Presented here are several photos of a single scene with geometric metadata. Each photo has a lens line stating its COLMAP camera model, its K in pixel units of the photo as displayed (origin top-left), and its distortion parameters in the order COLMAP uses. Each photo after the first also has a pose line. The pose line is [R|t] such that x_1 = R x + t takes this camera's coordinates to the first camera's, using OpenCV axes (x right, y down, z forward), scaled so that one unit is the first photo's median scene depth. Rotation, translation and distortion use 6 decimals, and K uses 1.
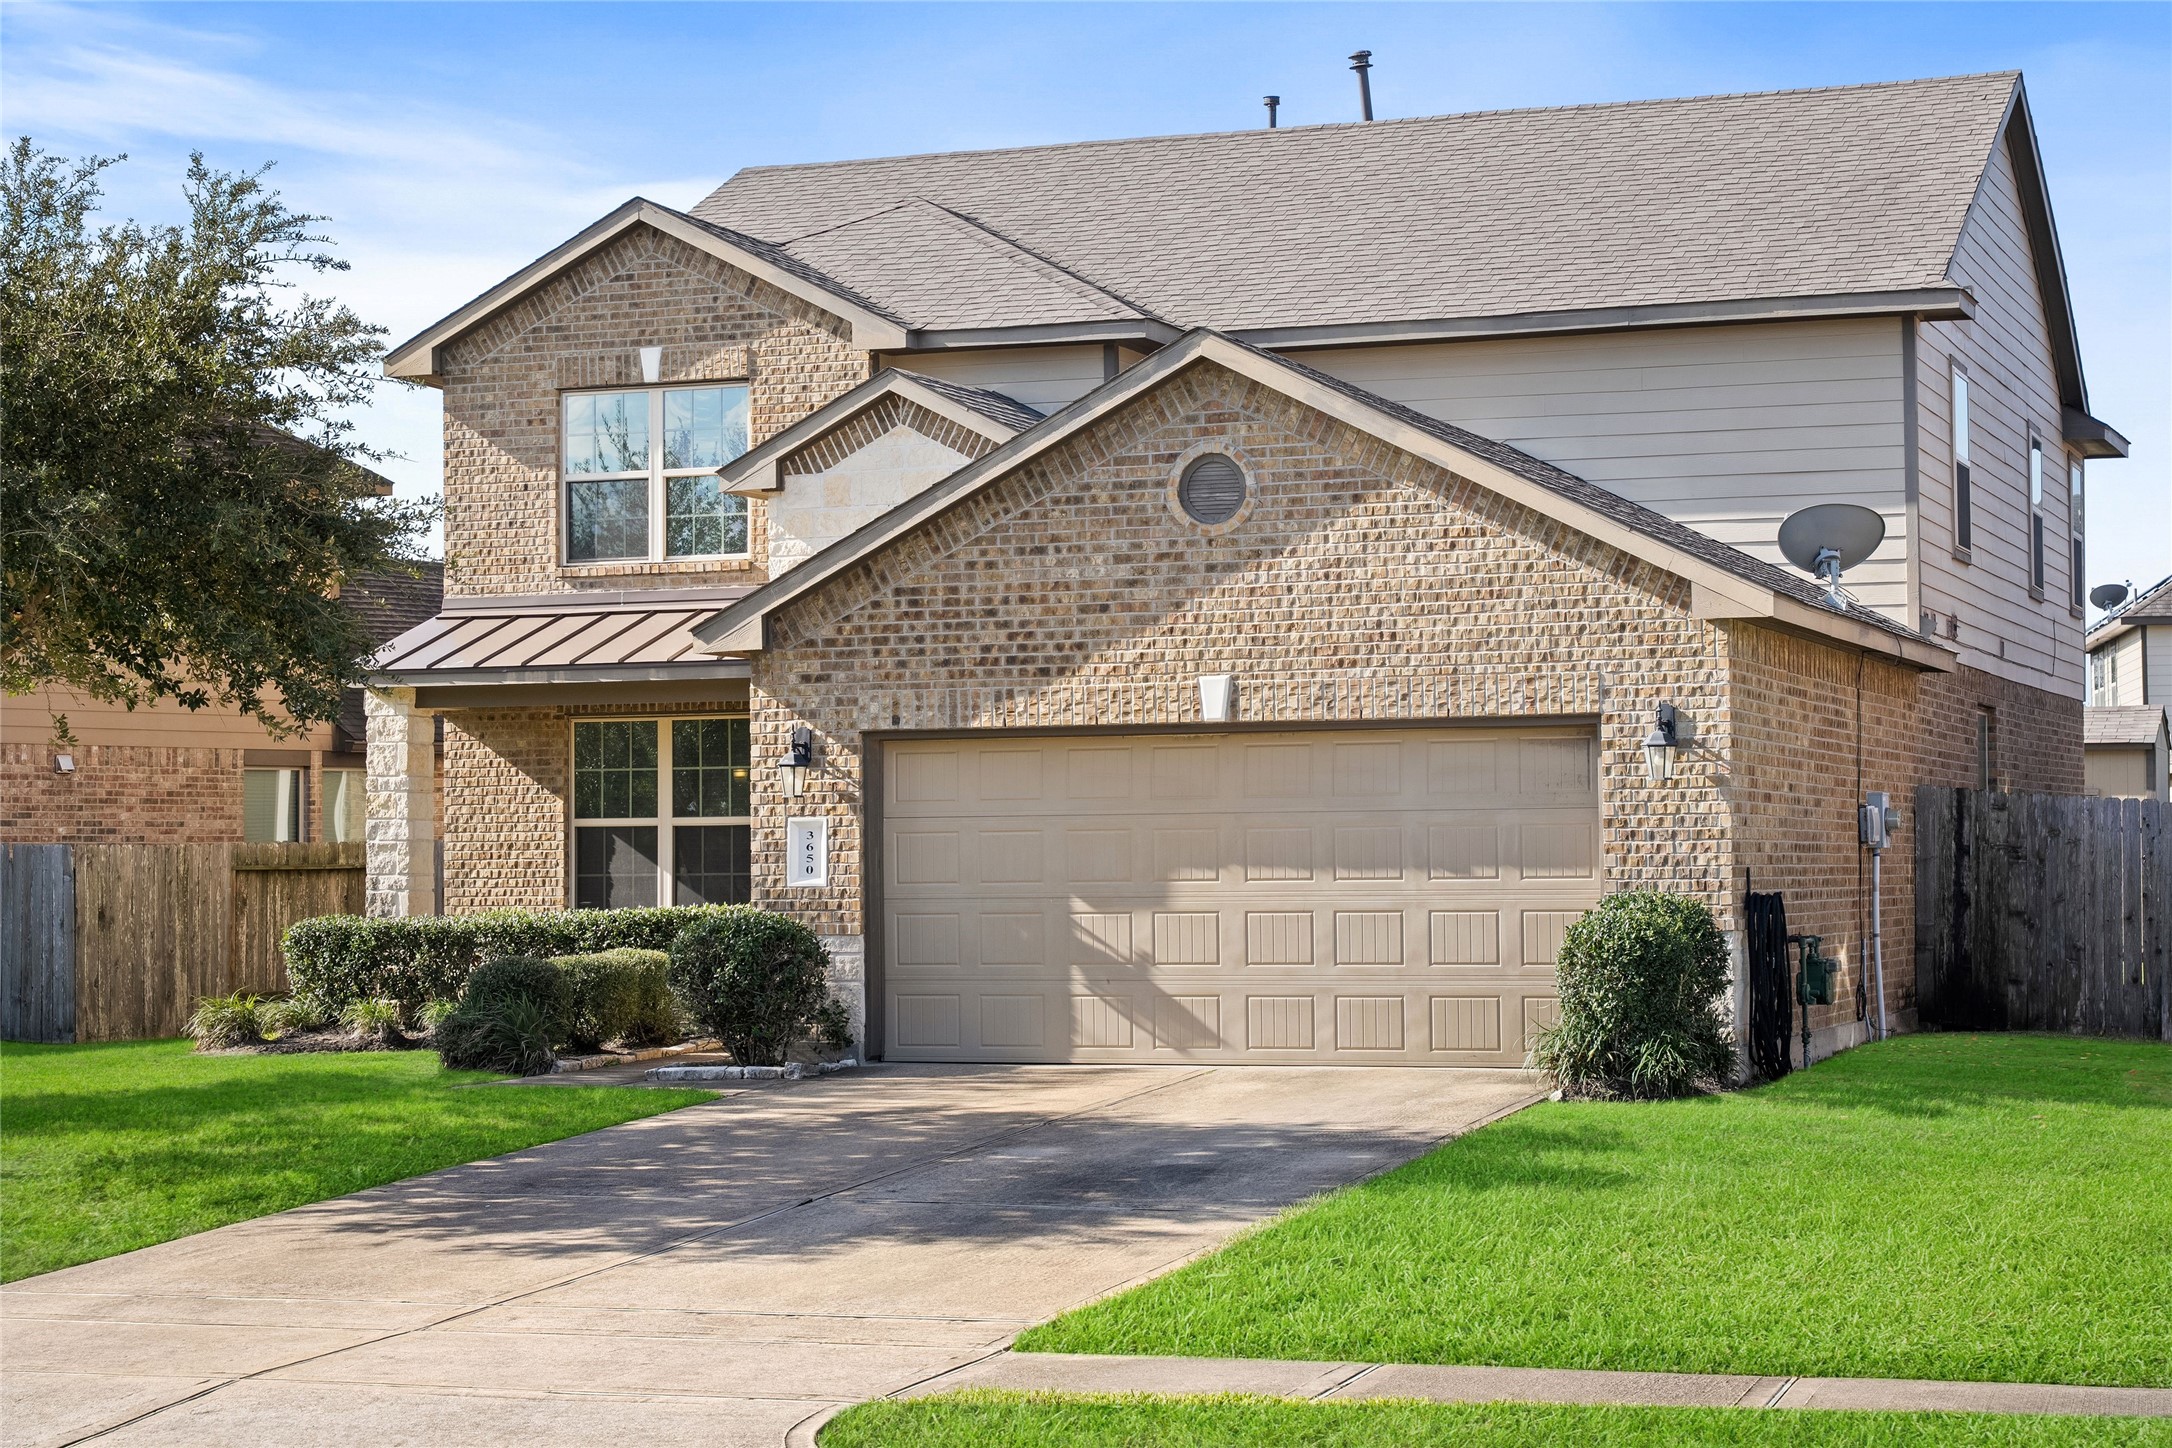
lens RADIAL K [[3892.8, 0, 1081.2], [0, 3892.8, 679.3], [0, 0, 1]] dist [0.020413, 0.051030]
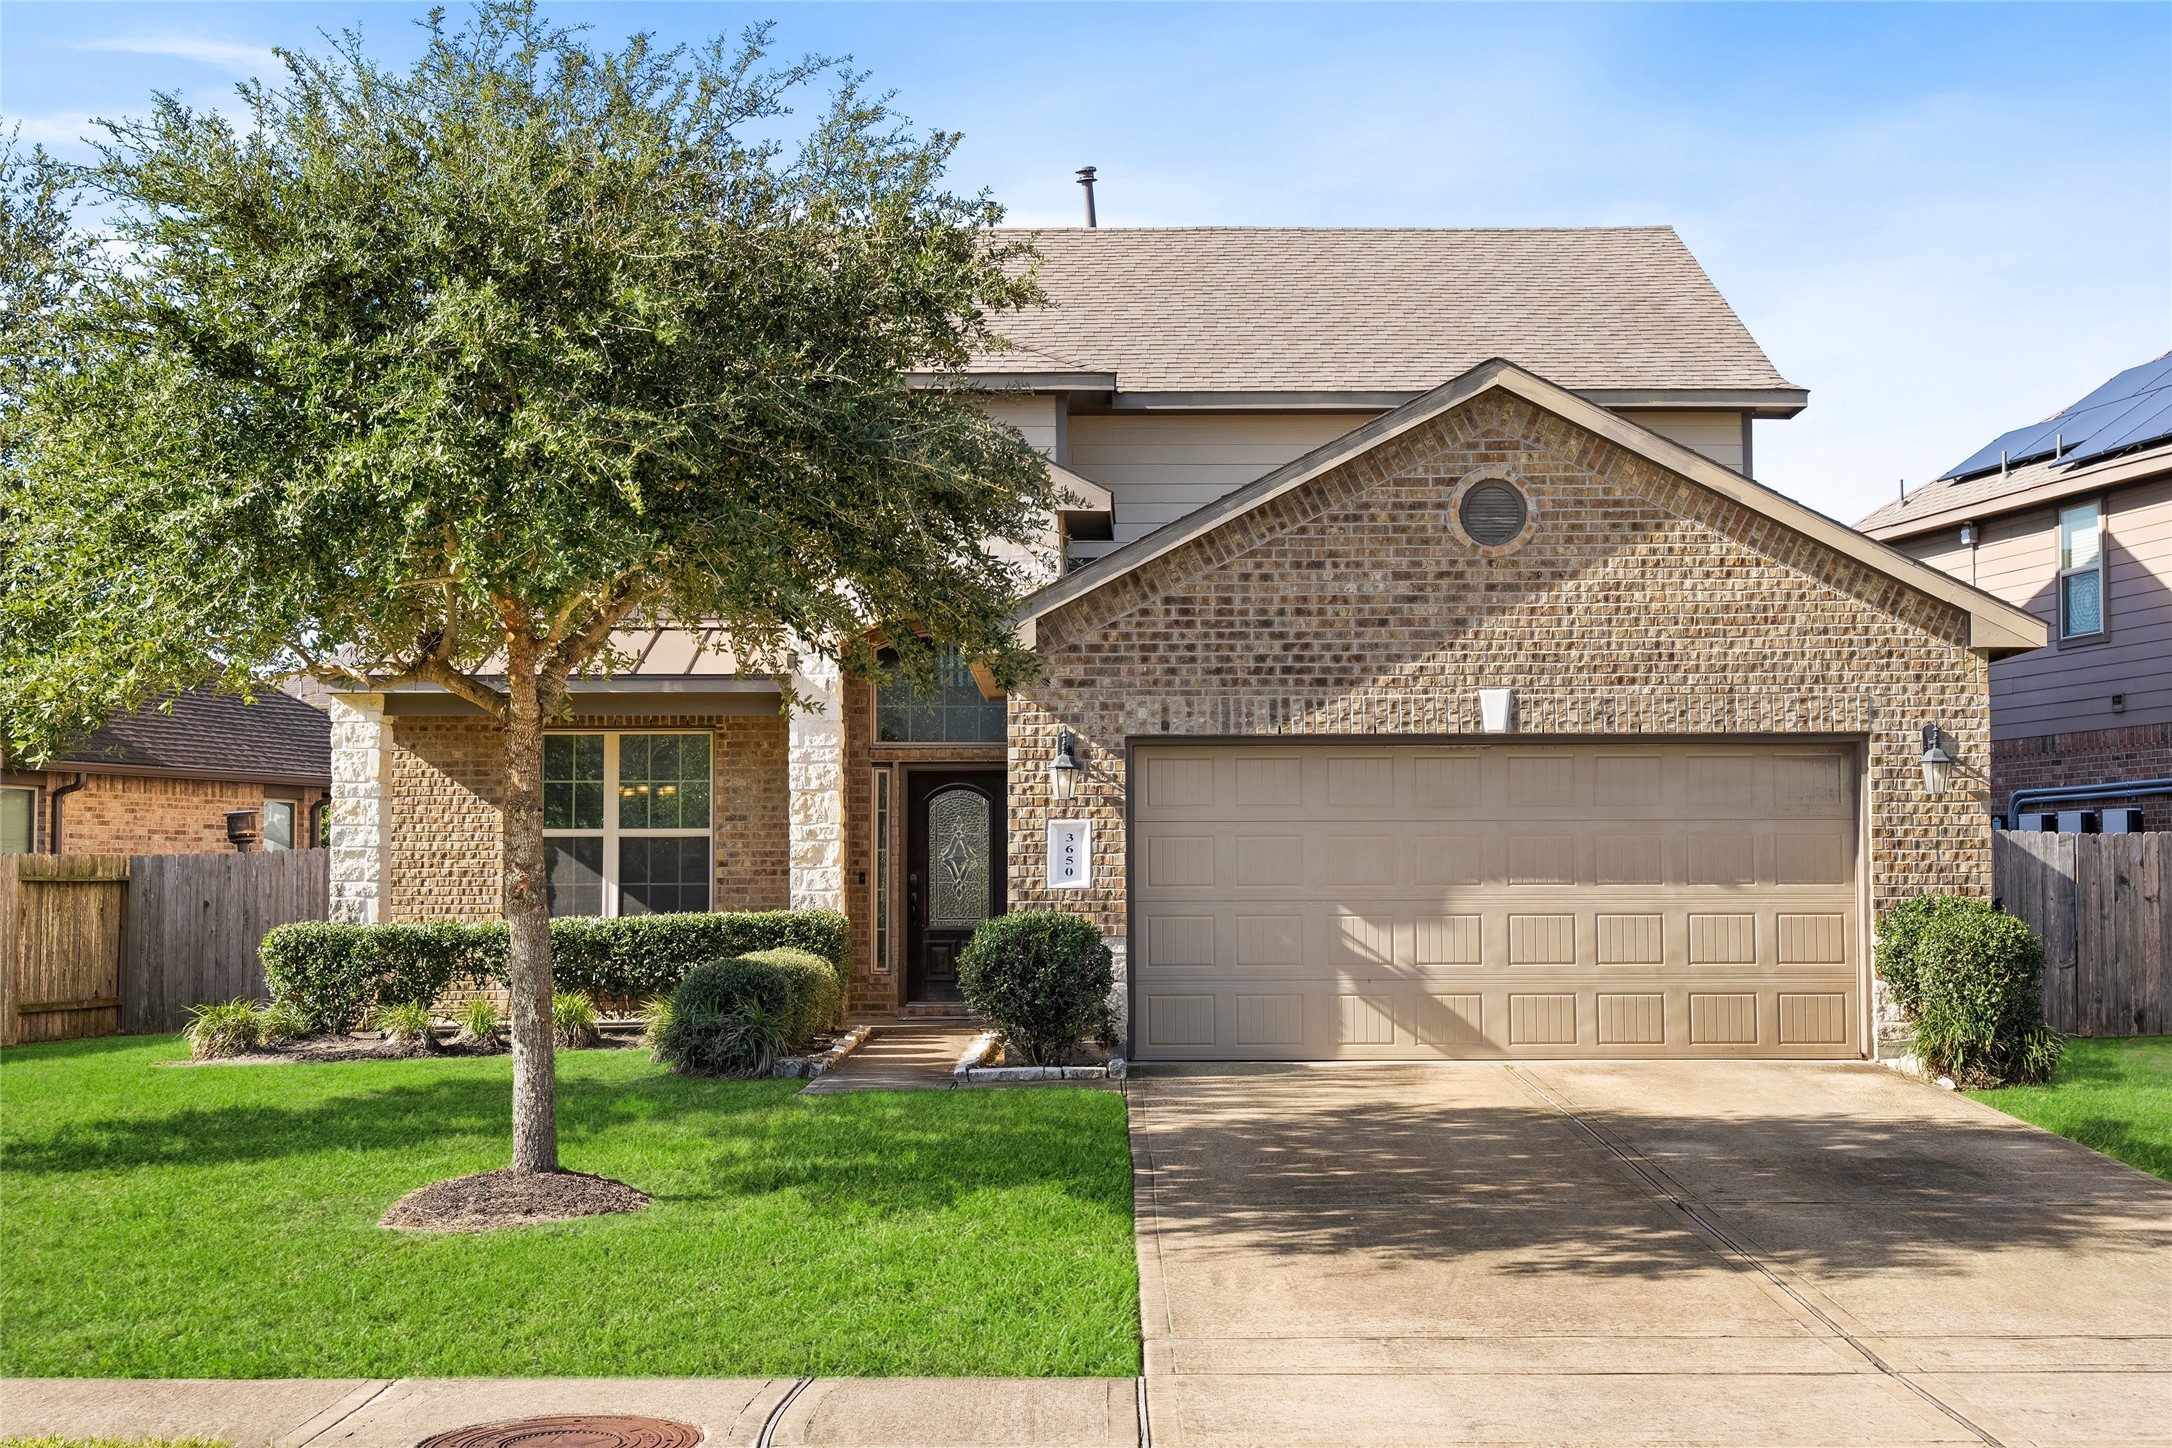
lens RADIAL K [[3017.6, 0, 1086.0], [0, 3017.6, 724.0], [0, 0, 1]] dist [0.020451, 0.028619]
pose [[0.938280, 0.026535, 0.344858, -0.348554], [-0.021886, 0.999610, -0.017369, 0.024829], [-0.345184, 0.008749, 0.938494, 0.270386]]
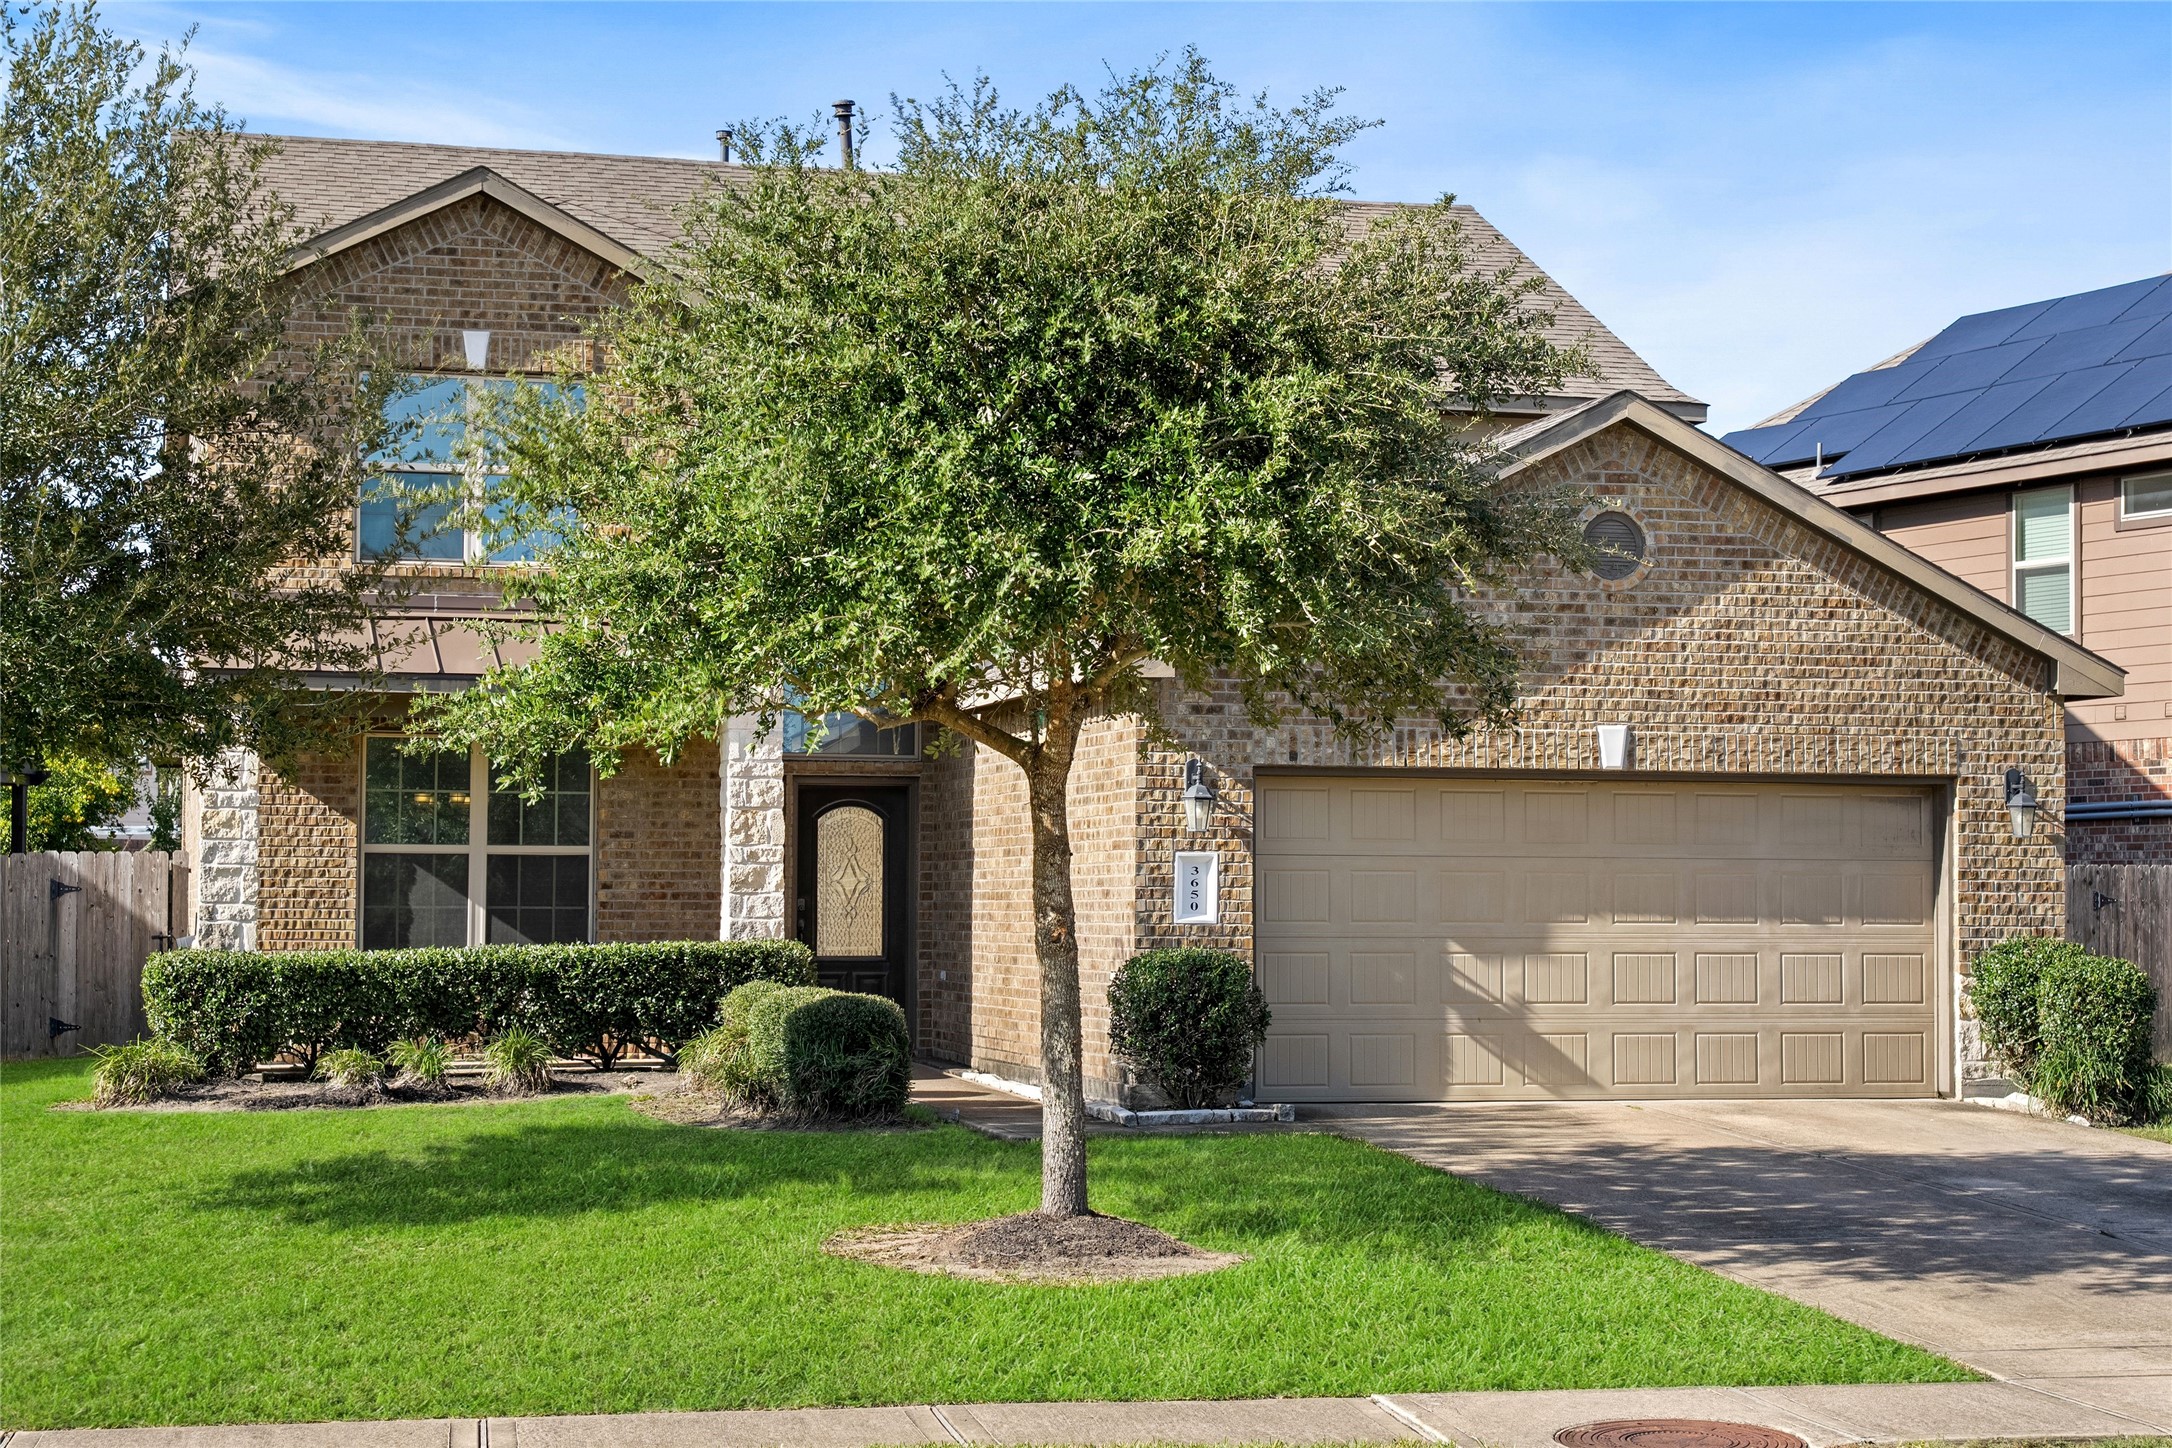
lens RADIAL K [[3710.7, 0, 1086.0], [0, 3710.7, 724.0], [0, 0, 1]] dist [0.032439, 0.033629]
pose [[0.820161, 0.041920, 0.570594, -0.642723], [-0.040140, 0.999071, -0.015704, 0.019769], [-0.570722, -0.010024, 0.821082, 0.264470]]
